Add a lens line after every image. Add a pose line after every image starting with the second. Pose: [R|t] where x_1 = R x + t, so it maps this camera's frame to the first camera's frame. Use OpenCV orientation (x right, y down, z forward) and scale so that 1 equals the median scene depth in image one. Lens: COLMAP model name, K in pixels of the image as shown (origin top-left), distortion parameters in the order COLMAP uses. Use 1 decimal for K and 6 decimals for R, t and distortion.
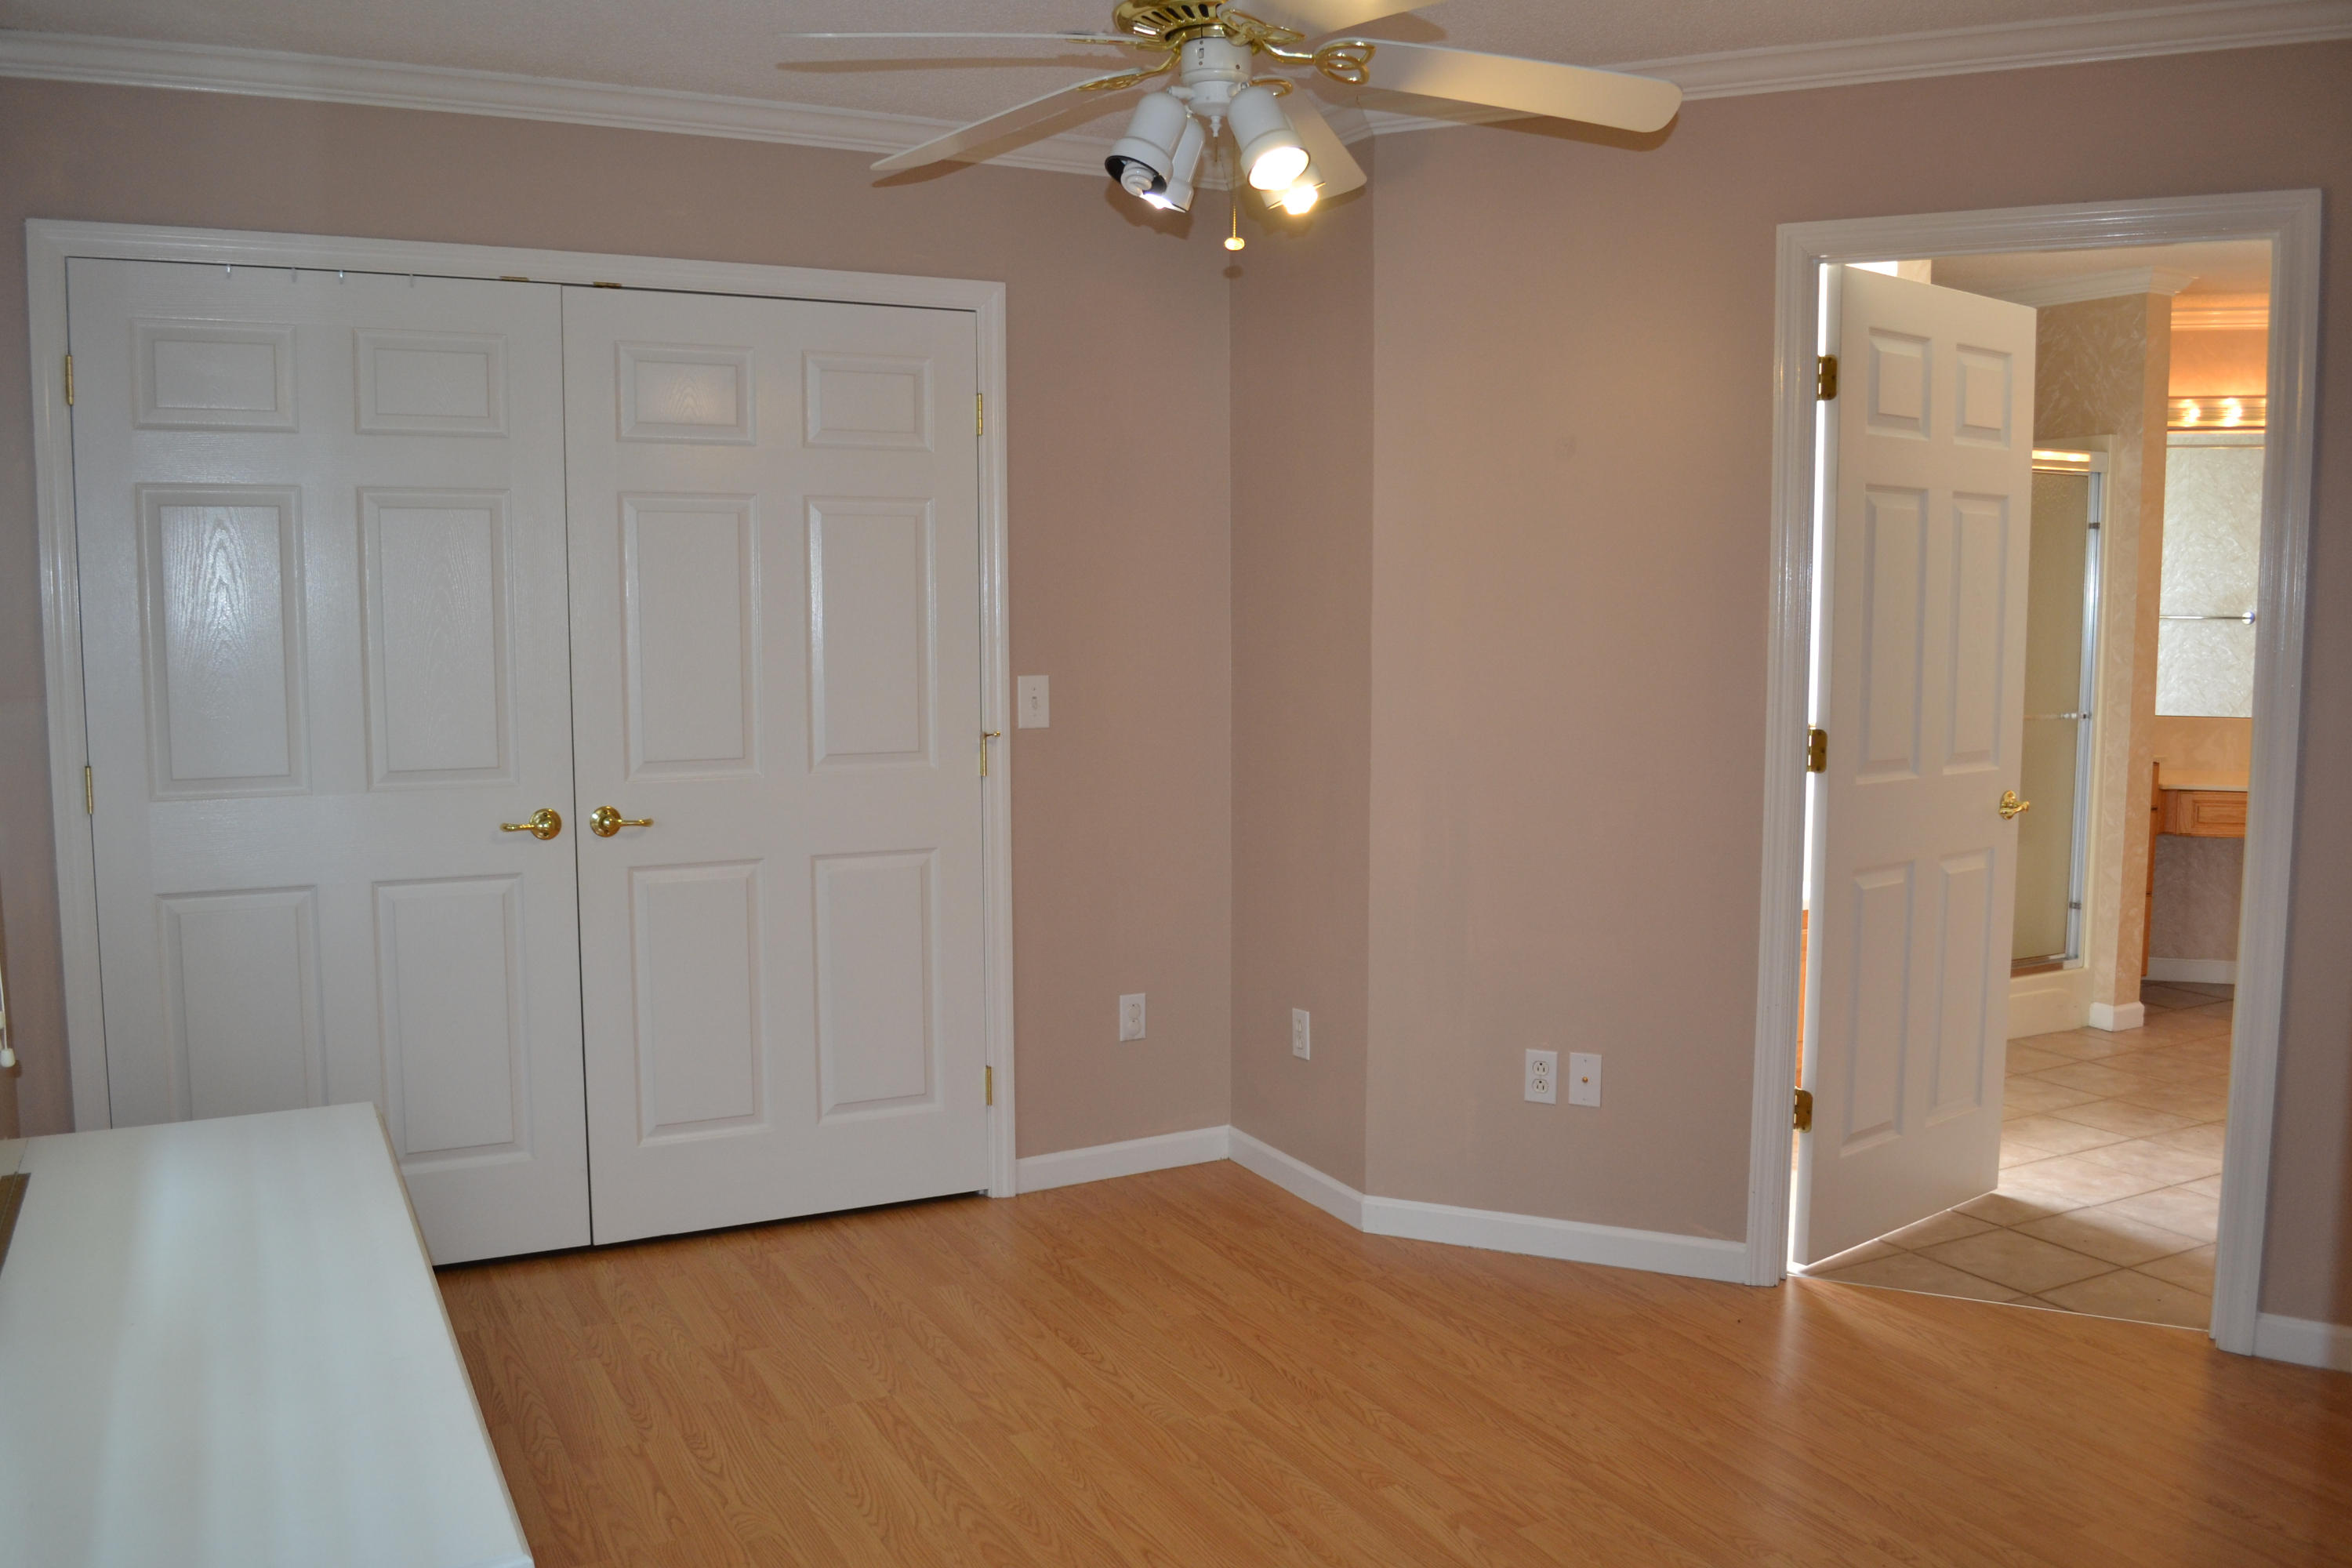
lens RADIAL K [[1894.4, 0, 1178.1], [0, 1894.4, 789.3], [0, 0, 1]] dist [-0.061724, 0.003251]
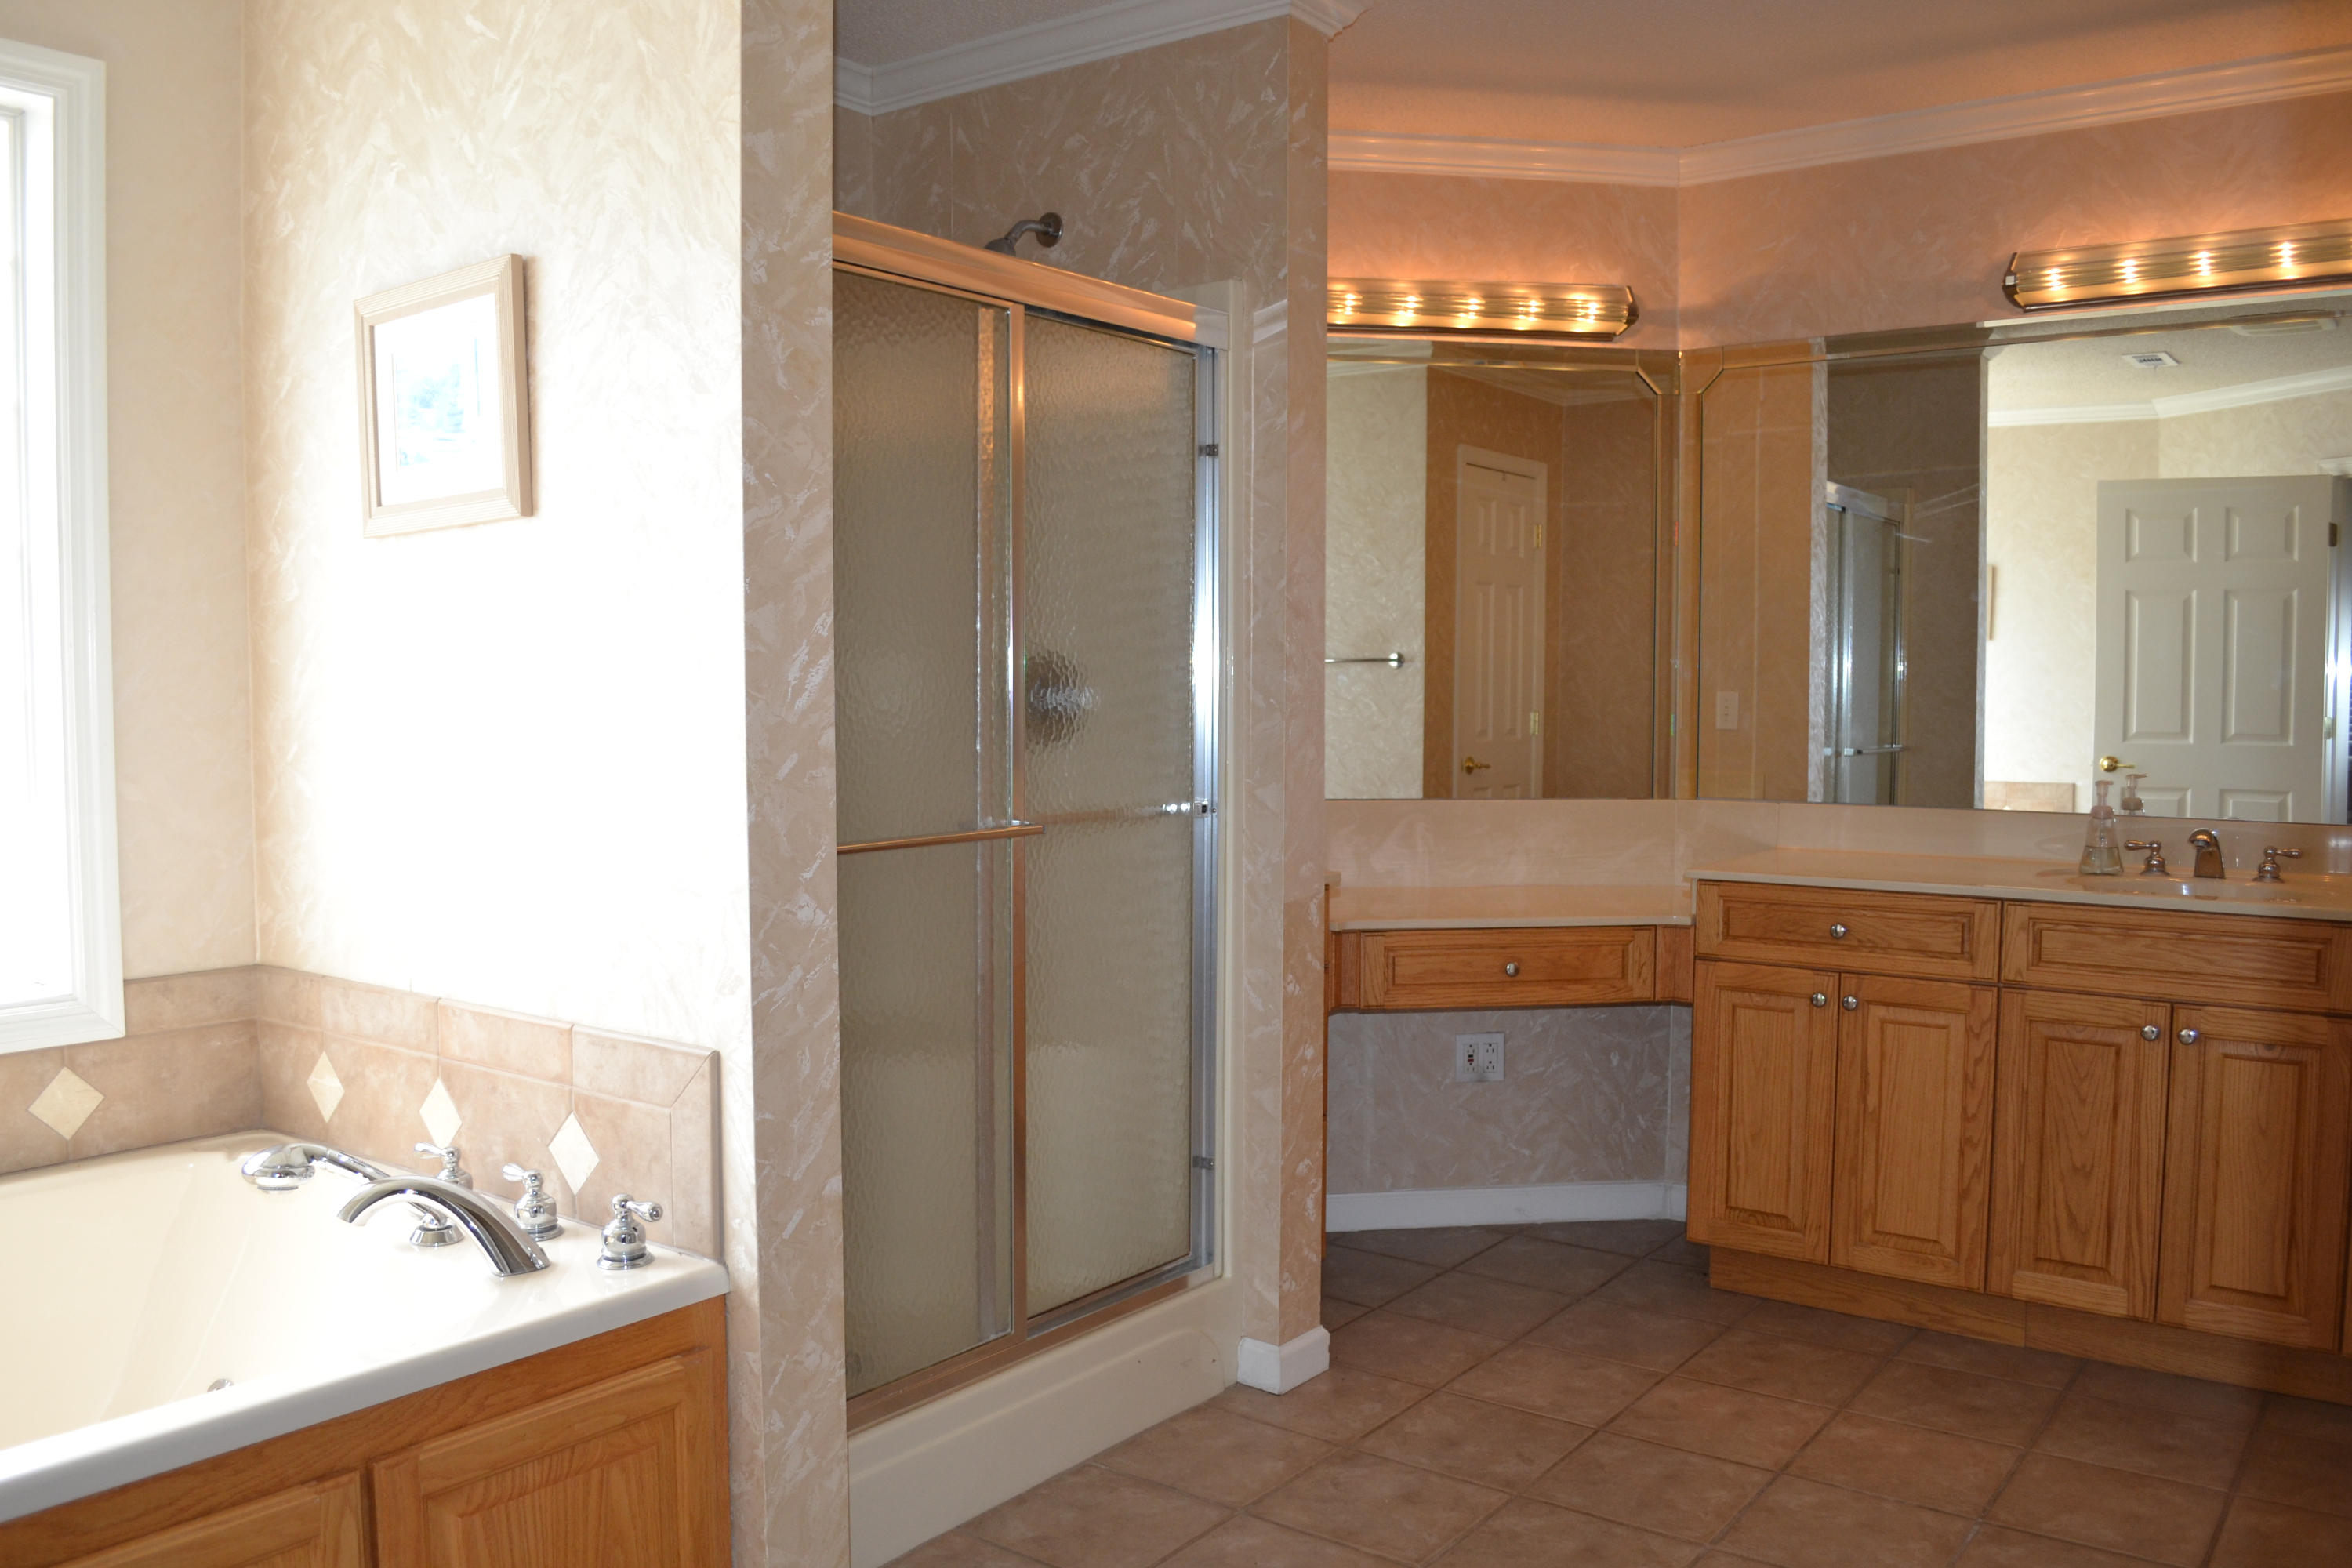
lens RADIAL K [[1880.1, 0, 1163.7], [0, 1880.1, 788.6], [0, 0, 1]] dist [-0.081449, 0.008585]
pose [[0.905744, -0.023461, 0.423175, 0.246739], [0.041753, 0.998549, -0.034006, -0.027233], [-0.421763, 0.048470, 0.905409, 0.516264]]
